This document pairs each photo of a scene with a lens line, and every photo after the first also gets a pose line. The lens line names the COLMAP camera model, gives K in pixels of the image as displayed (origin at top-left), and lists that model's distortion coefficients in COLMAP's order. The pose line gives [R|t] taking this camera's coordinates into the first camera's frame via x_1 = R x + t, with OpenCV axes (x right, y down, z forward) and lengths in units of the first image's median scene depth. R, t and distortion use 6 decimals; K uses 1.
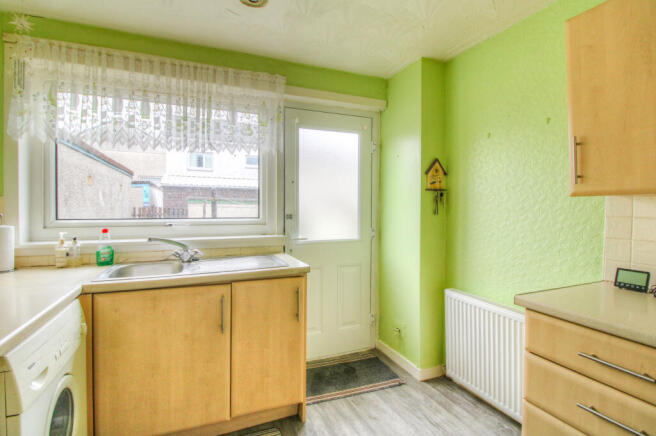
lens RADIAL K [[313.7, 0, 312.1], [0, 313.7, 204.0], [0, 0, 1]] dist [0.003243, -0.015306]
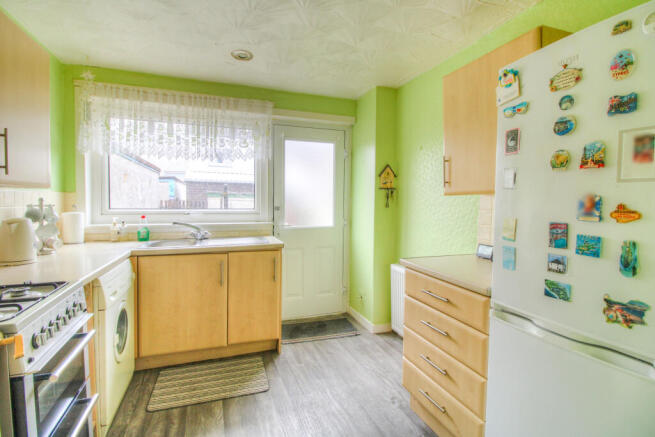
lens RADIAL K [[313.2, 0, 311.6], [0, 313.2, 204.5], [0, 0, 1]] dist [0.003243, -0.015306]
pose [[0.997781, 0.007272, -0.066180, 0.182003], [-0.005808, 0.999735, 0.022283, -0.006276], [0.066325, -0.021850, 0.997559, -0.340434]]
